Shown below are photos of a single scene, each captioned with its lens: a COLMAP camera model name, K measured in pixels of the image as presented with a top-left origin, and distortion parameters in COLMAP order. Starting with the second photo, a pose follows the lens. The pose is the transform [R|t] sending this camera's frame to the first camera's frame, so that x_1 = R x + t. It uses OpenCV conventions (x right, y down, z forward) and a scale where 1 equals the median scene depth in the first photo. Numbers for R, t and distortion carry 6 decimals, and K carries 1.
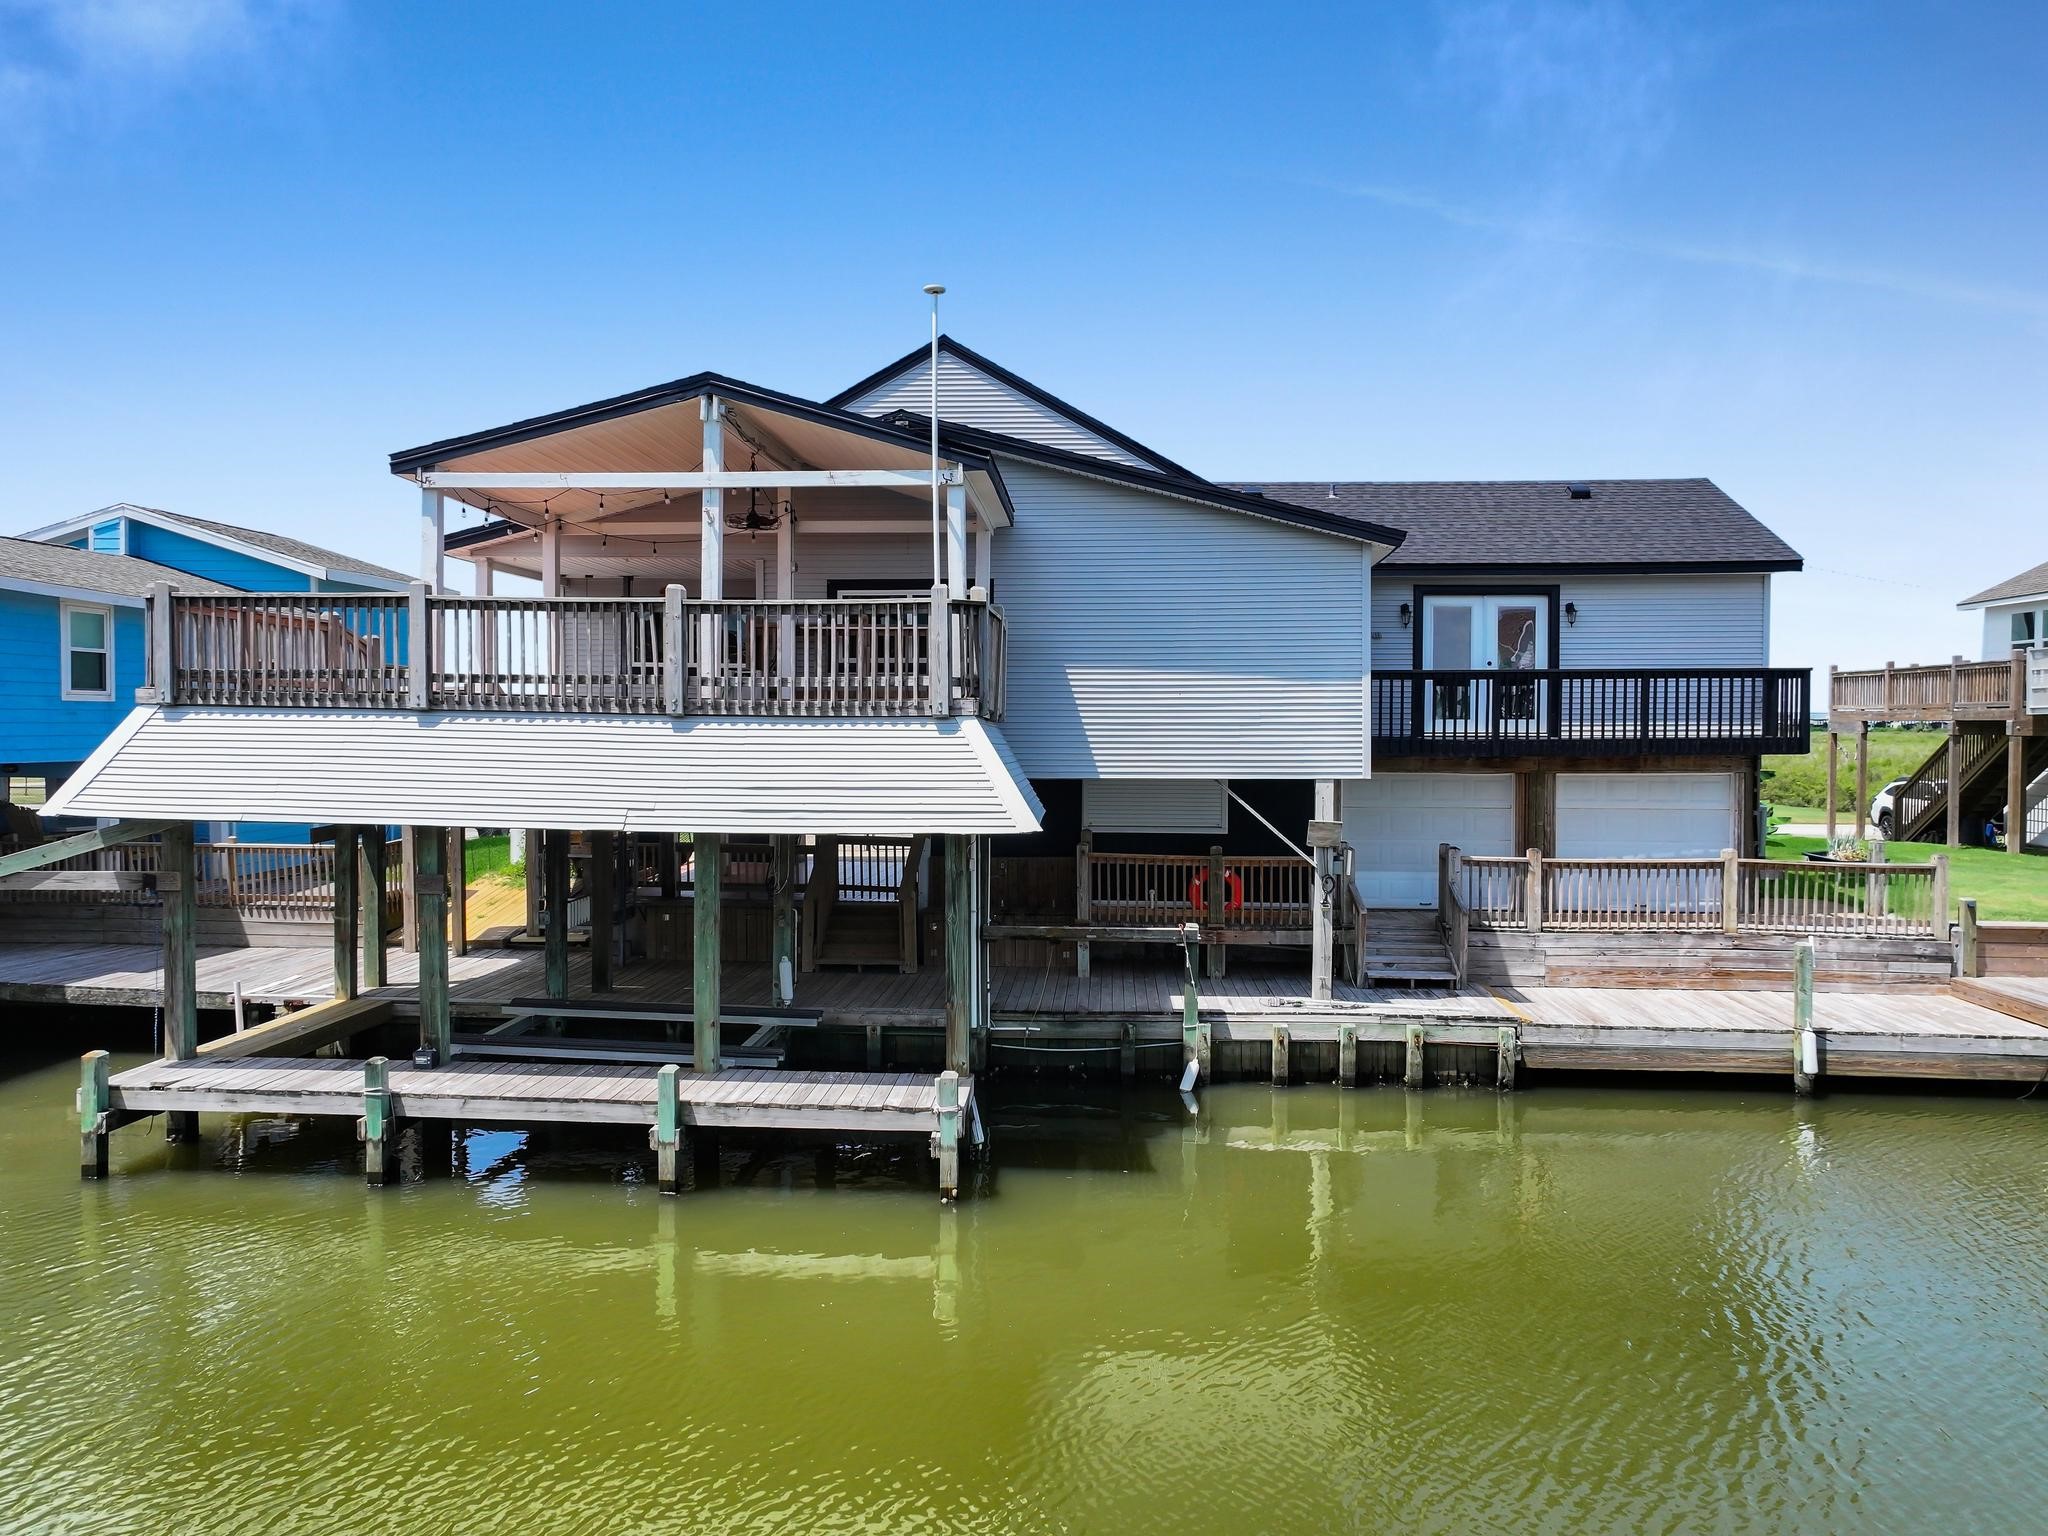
lens RADIAL K [[1428.5, 0, 1024.0], [0, 1428.5, 768.0], [0, 0, 1]] dist [0.004957, 0.005365]
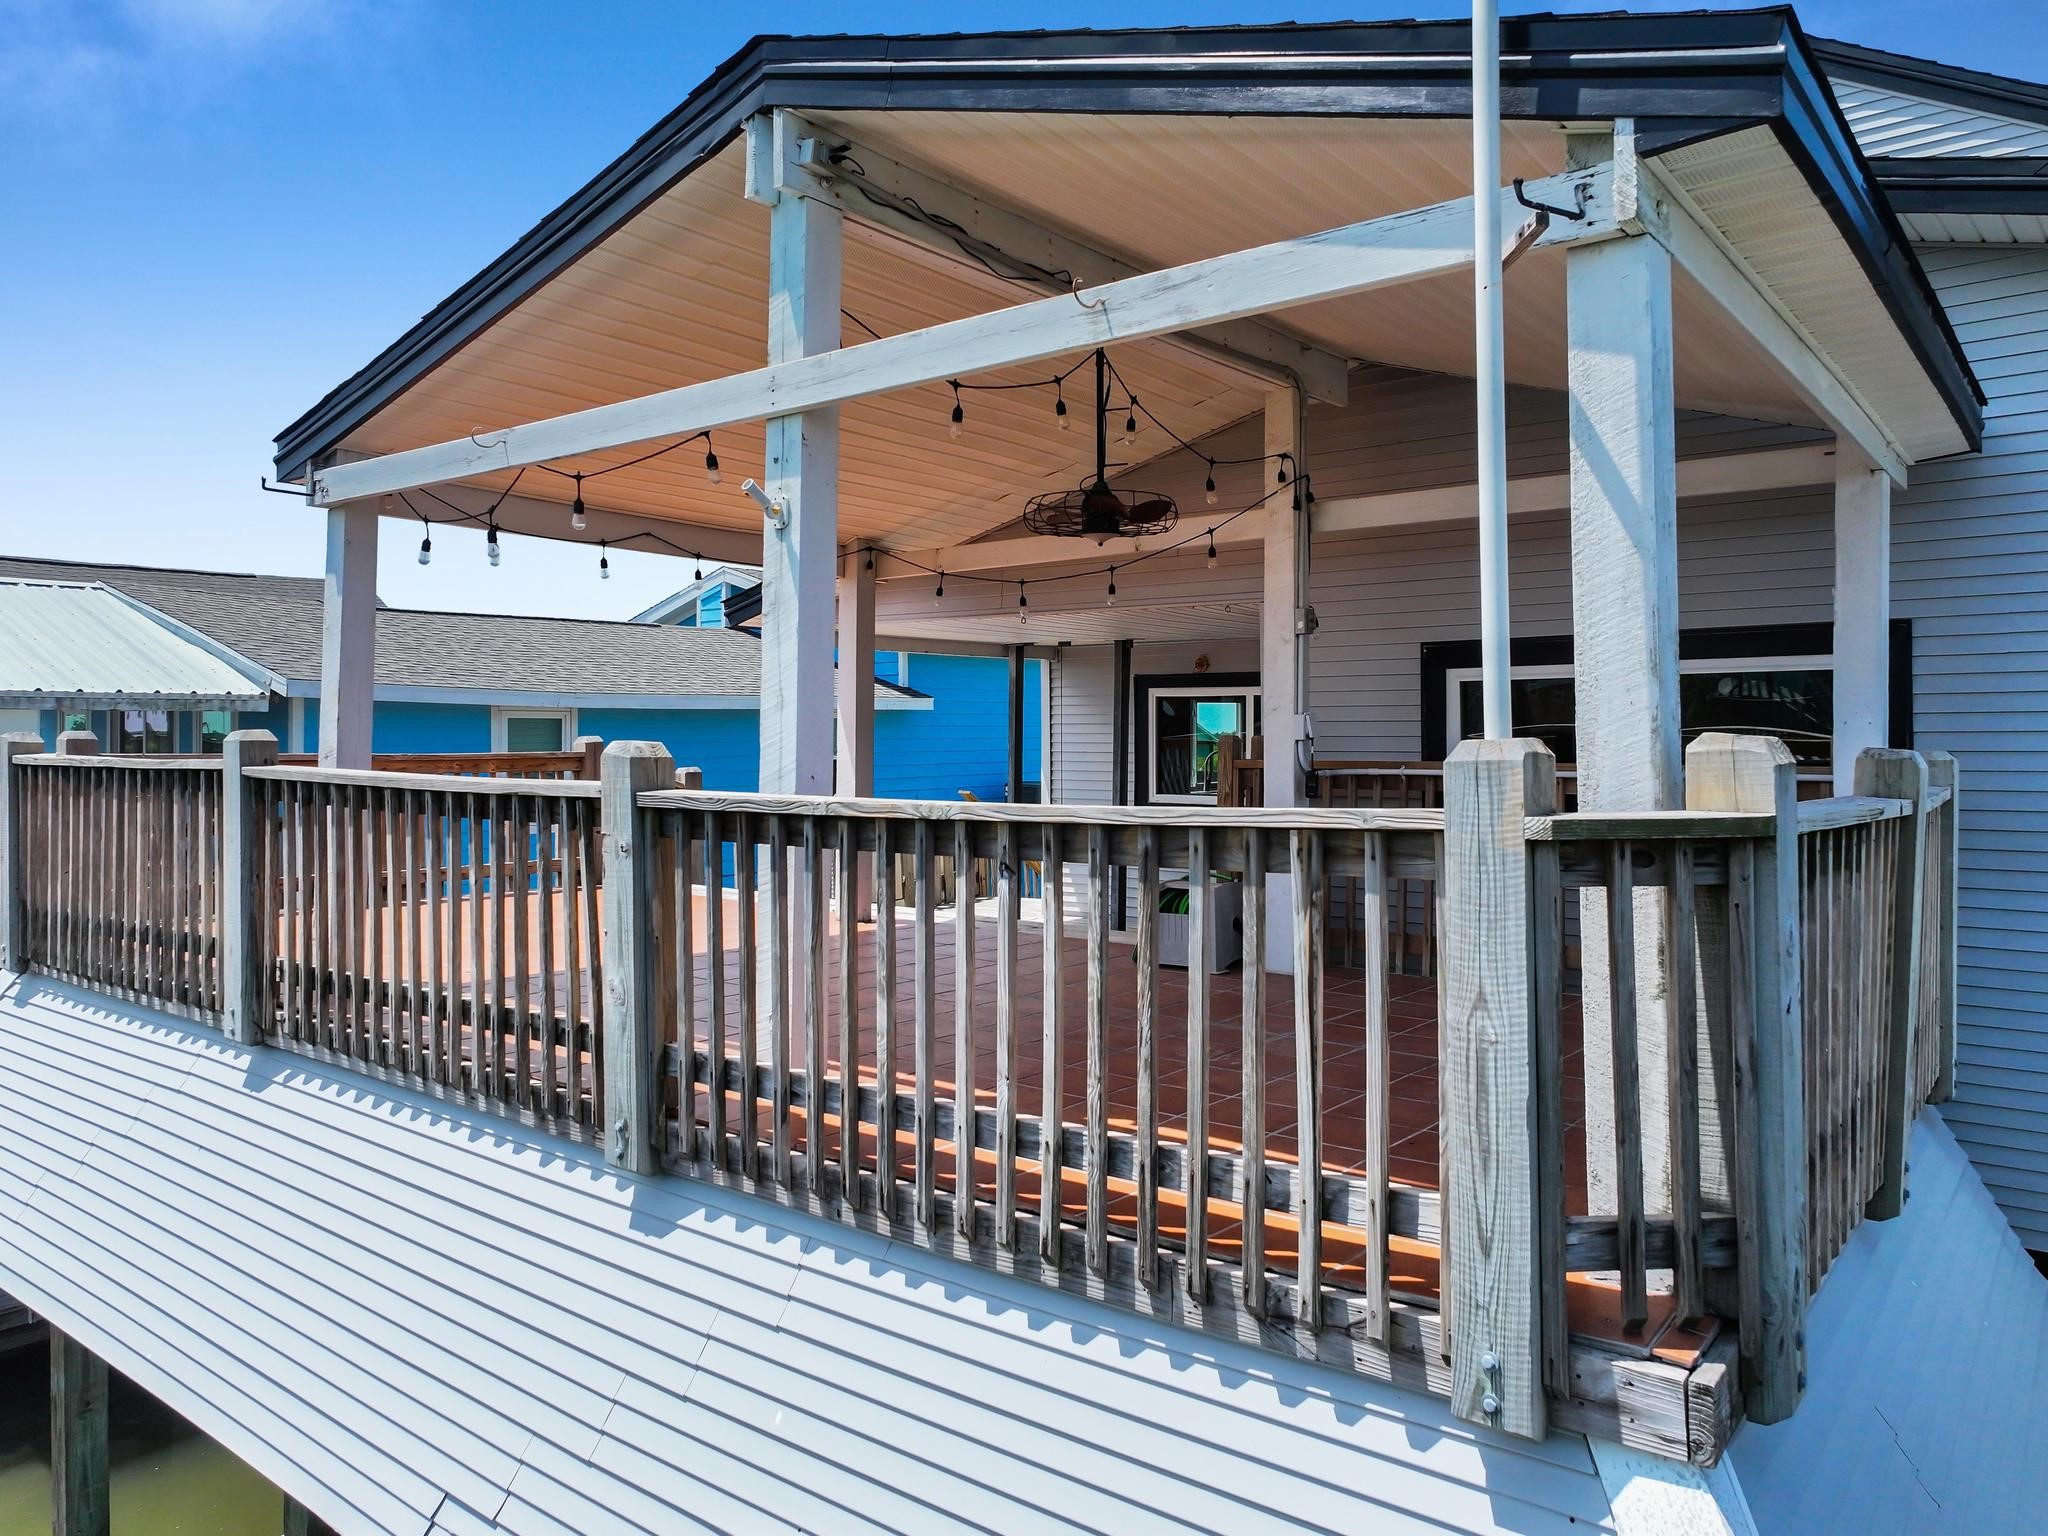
lens RADIAL K [[1468.3, 0, 1030.3], [0, 1468.3, 756.1], [0, 0, 1]] dist [0.009010, 0.003531]
pose [[0.828697, -0.001306, -0.559696, 0.000569], [-0.011959, 0.999728, -0.020040, -0.115863], [0.559569, 0.023300, 0.828456, 0.759357]]
